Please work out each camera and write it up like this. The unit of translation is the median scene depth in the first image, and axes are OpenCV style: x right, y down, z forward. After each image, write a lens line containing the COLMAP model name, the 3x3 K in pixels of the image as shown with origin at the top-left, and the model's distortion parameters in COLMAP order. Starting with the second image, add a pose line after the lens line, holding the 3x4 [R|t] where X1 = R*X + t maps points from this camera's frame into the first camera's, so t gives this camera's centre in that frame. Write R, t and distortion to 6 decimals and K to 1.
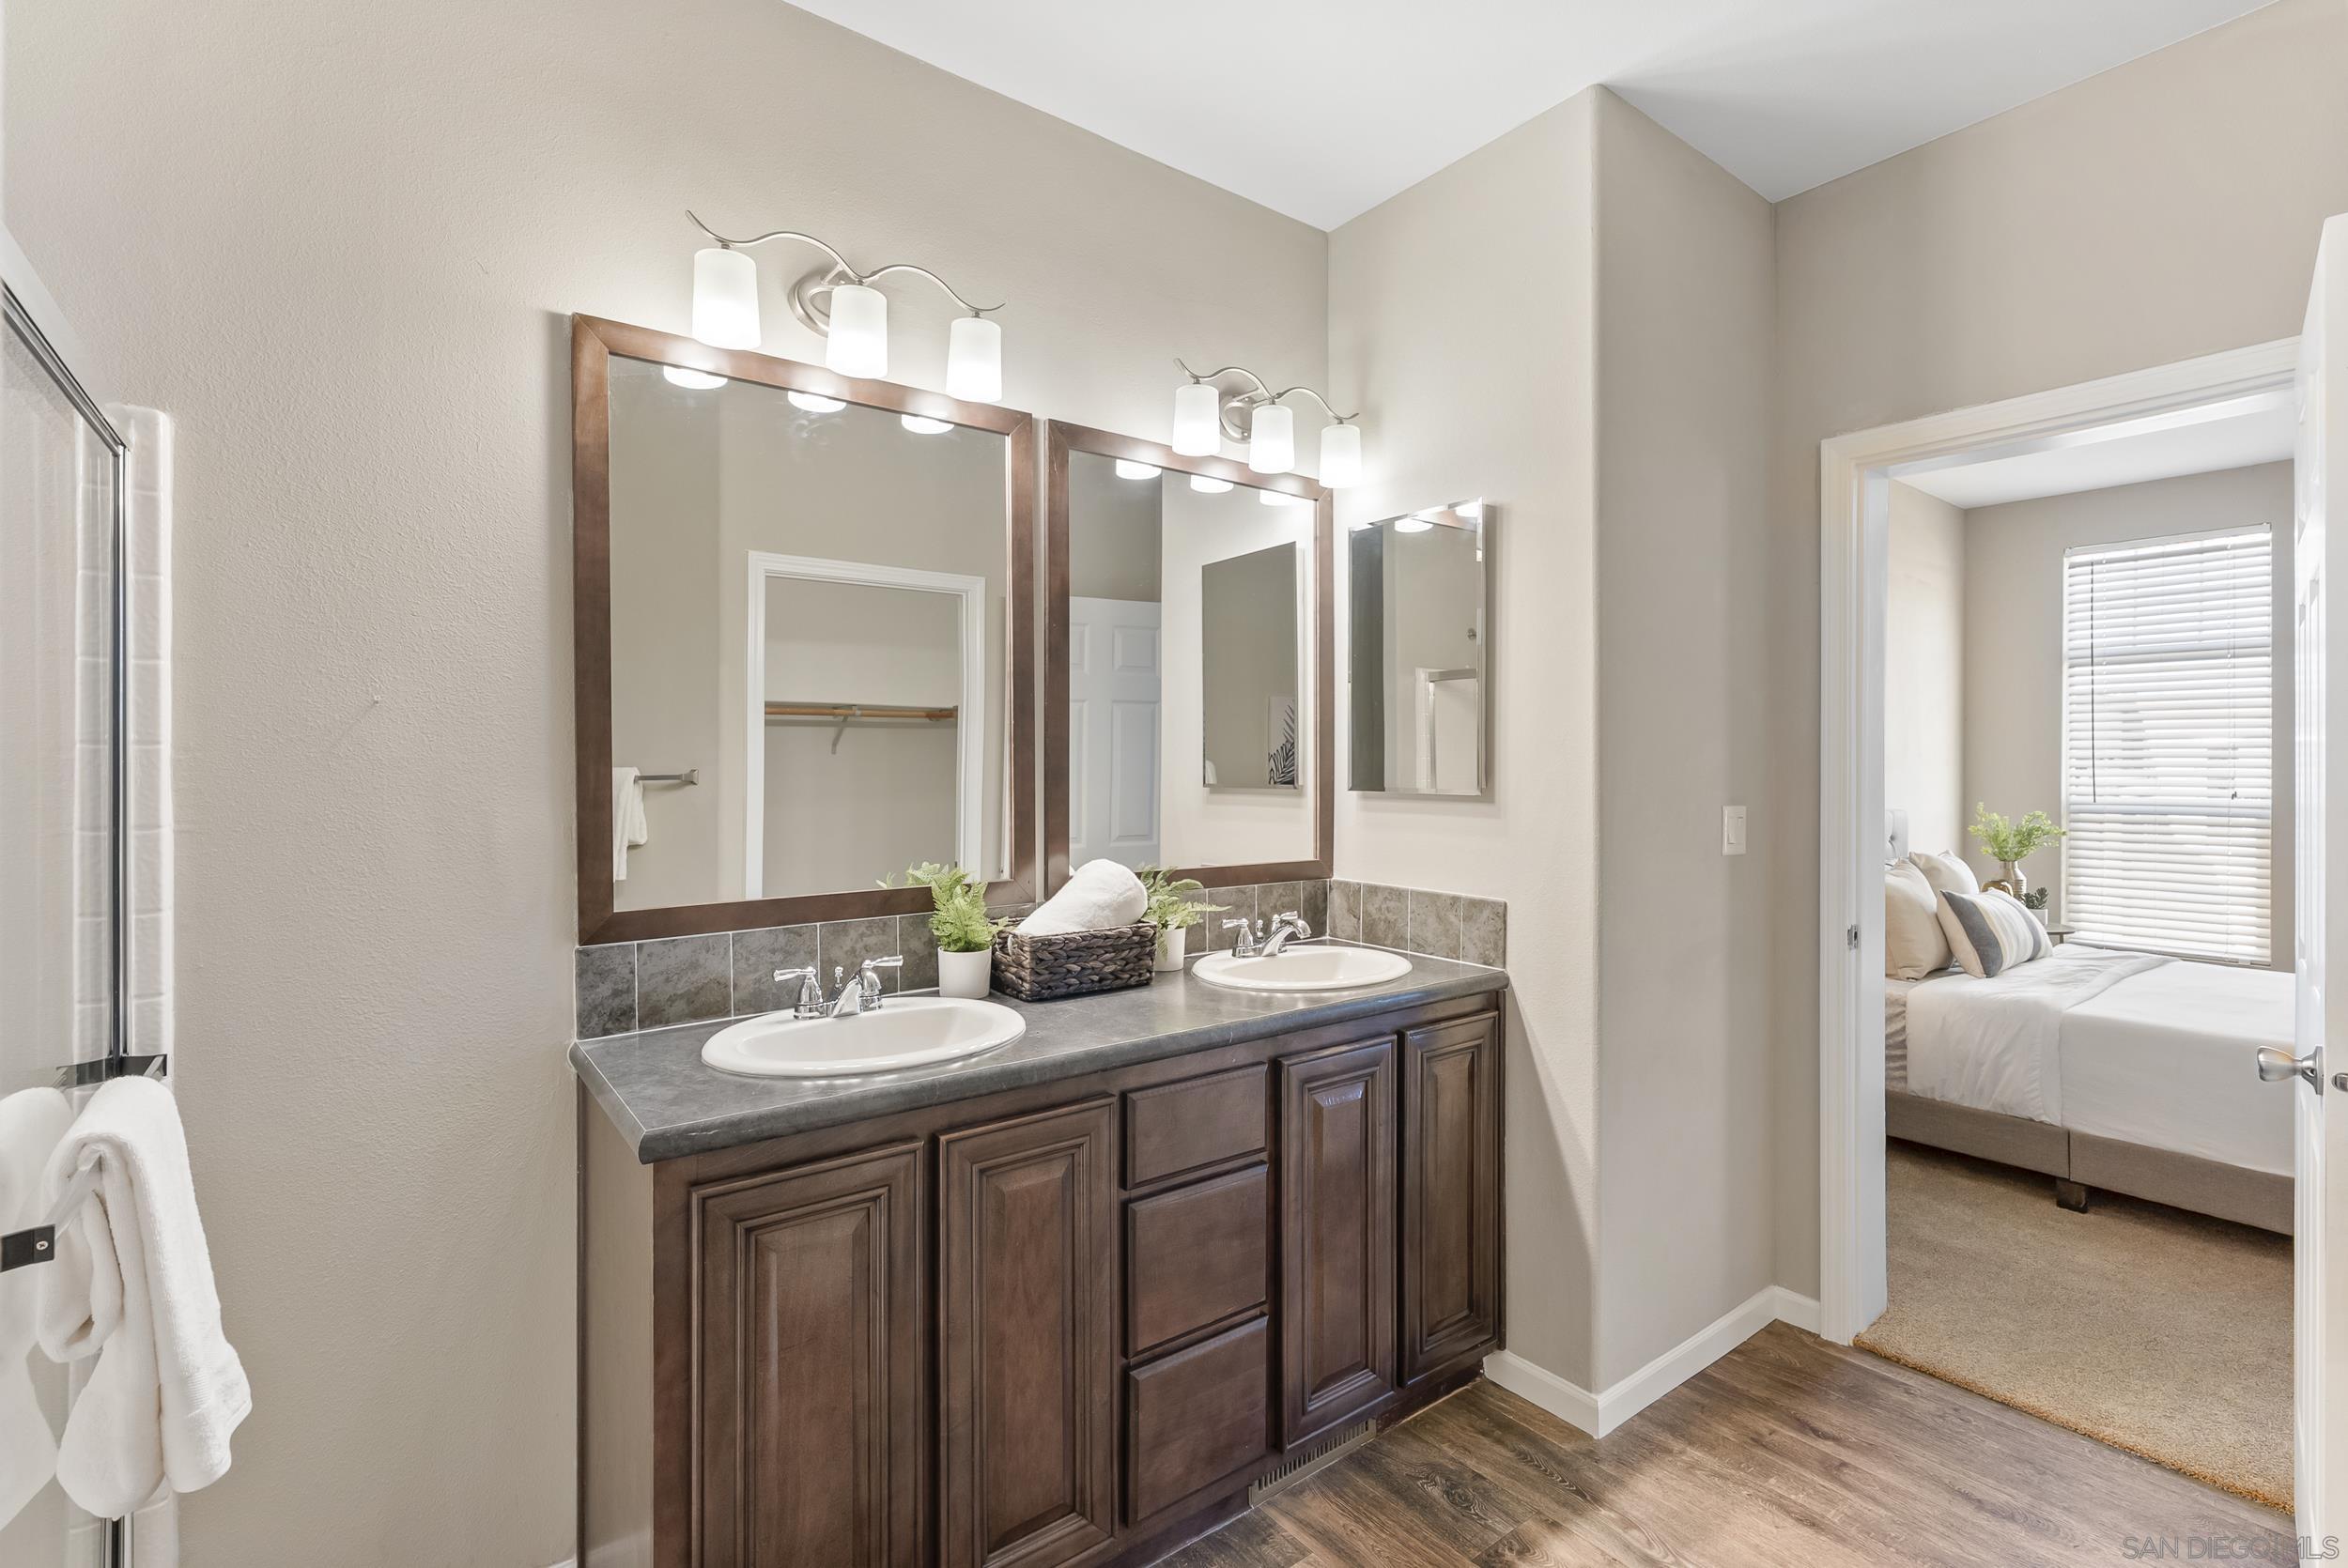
lens RADIAL K [[1065.4, 0, 1179.0], [0, 1065.4, 774.3], [0, 0, 1]] dist [-0.013282, 0.005288]
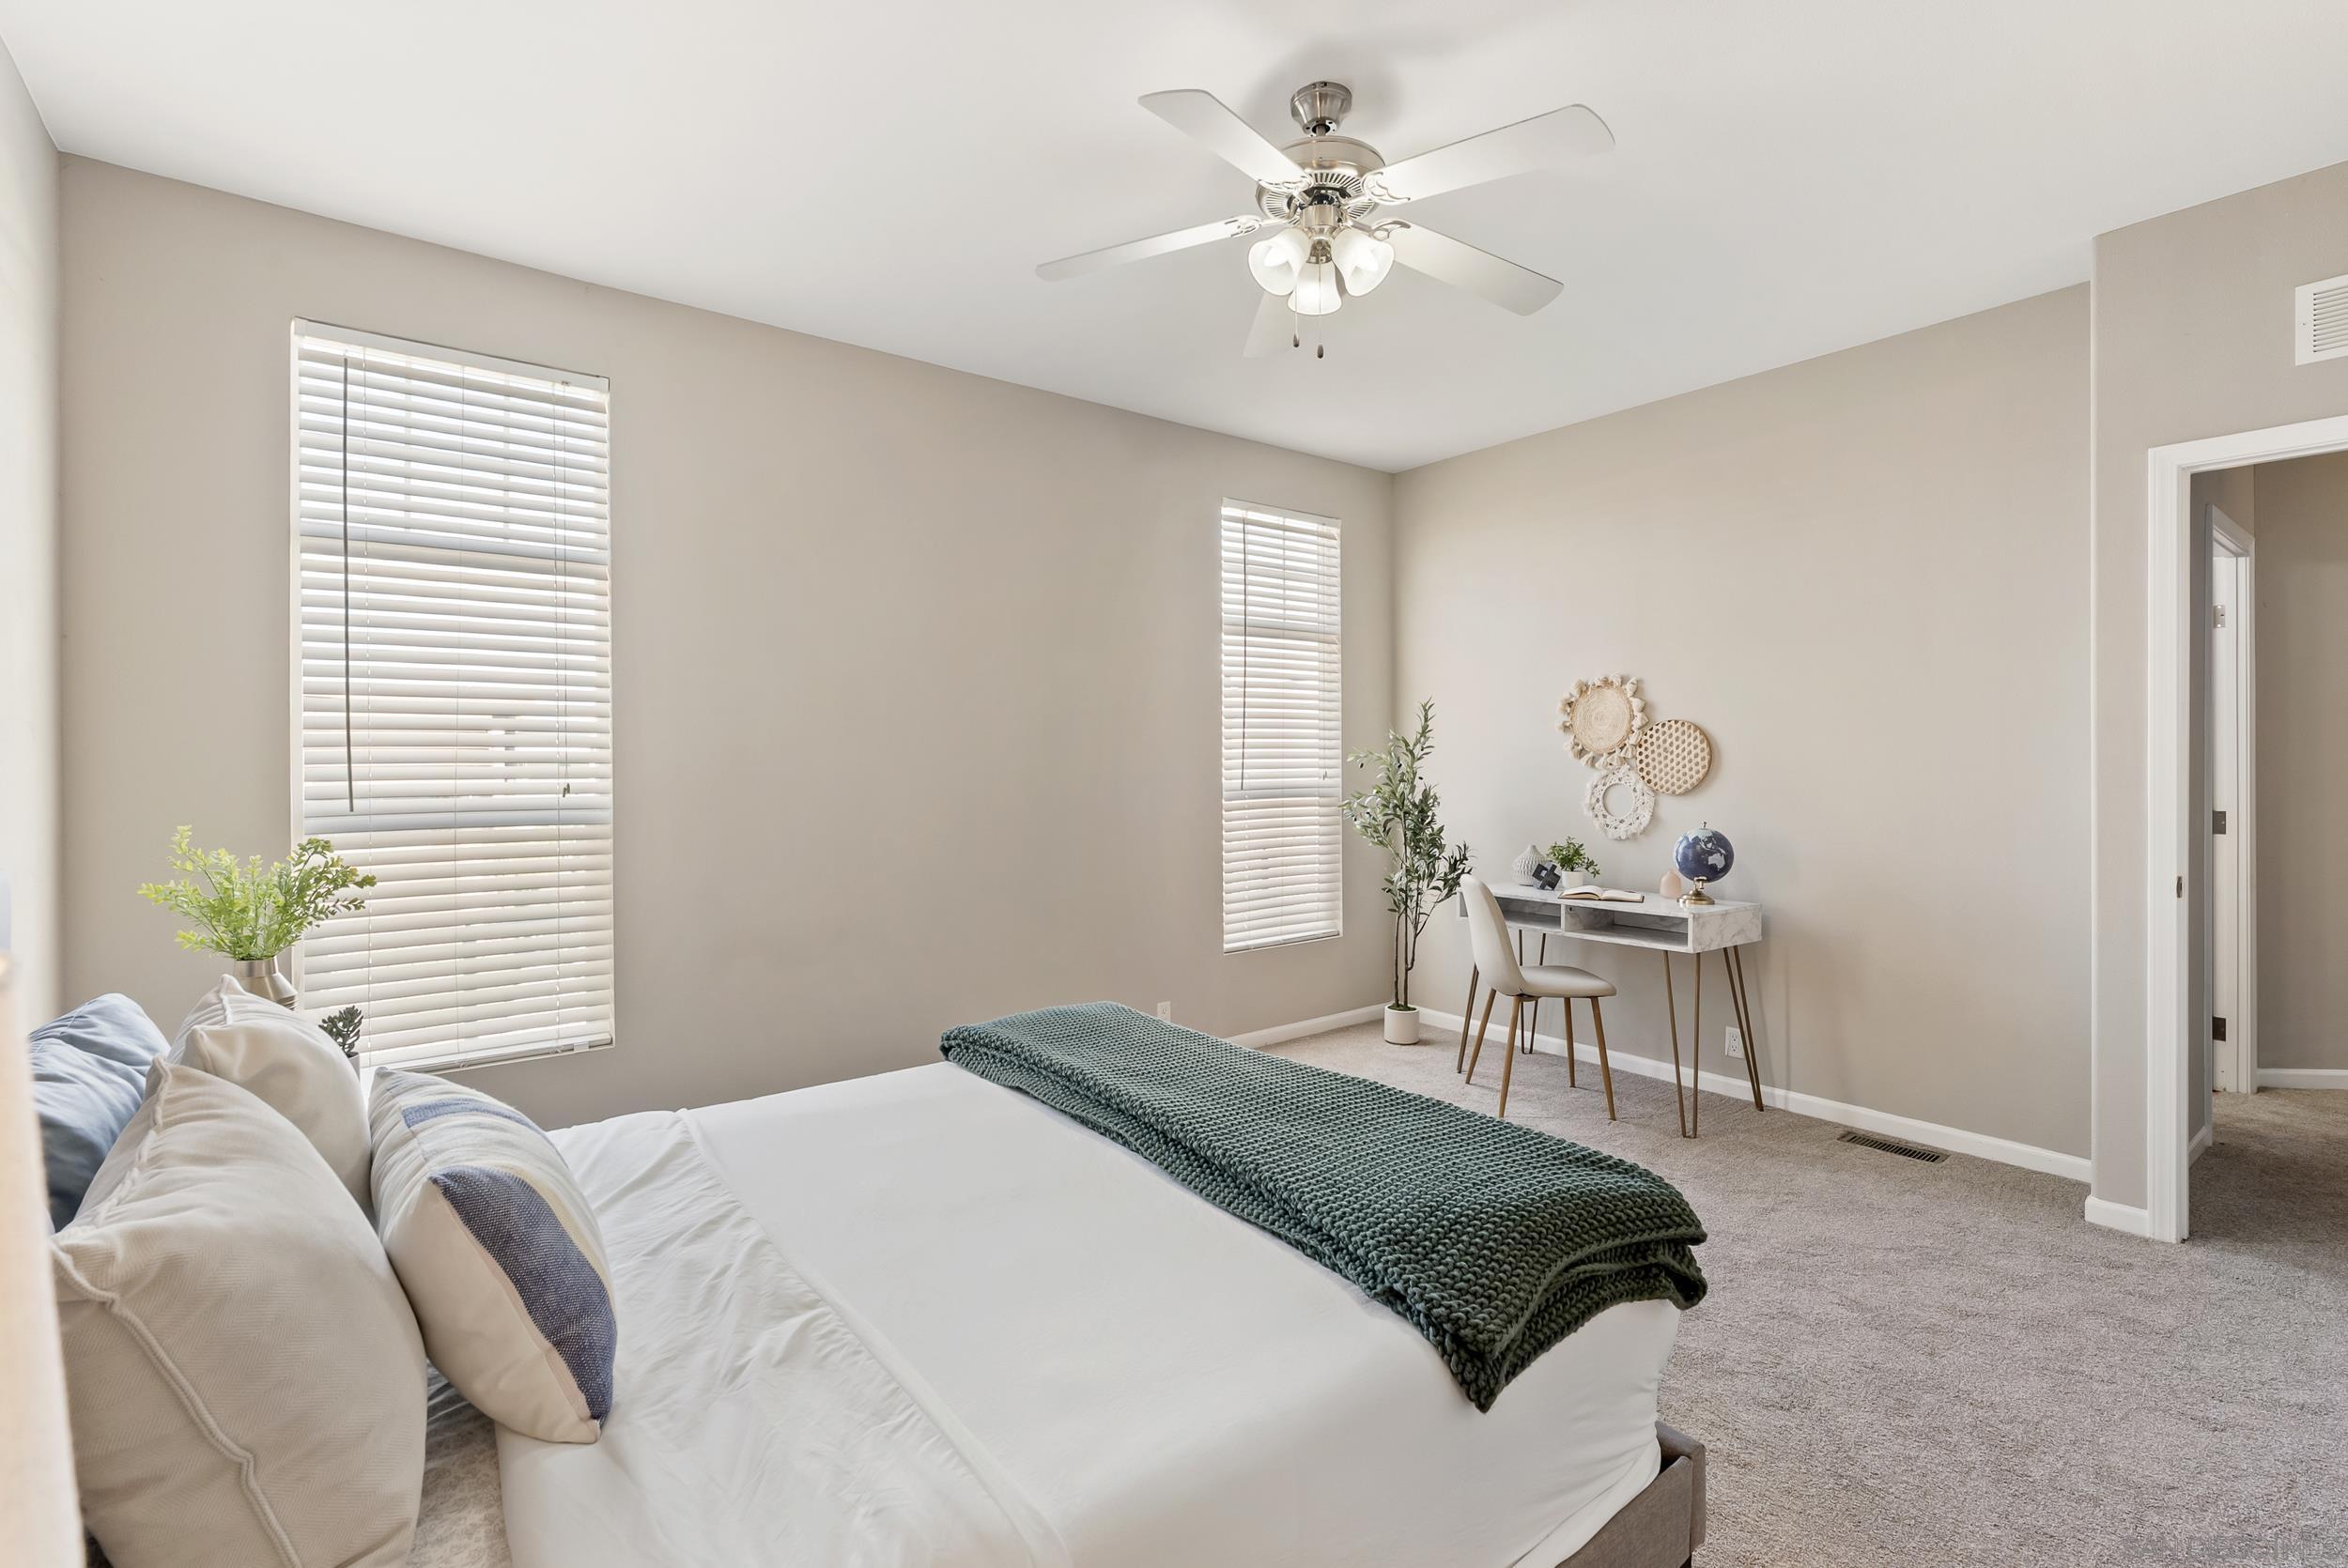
lens RADIAL K [[1065.4, 0, 1141.8], [0, 1065.4, 747.4], [0, 0, 1]] dist [-0.013282, 0.005288]
pose [[-0.009617, 0.007343, 0.999927, 0.347724], [0.001851, 0.999971, -0.007325, -0.000102], [-0.999952, 0.001781, -0.009631, 0.644520]]
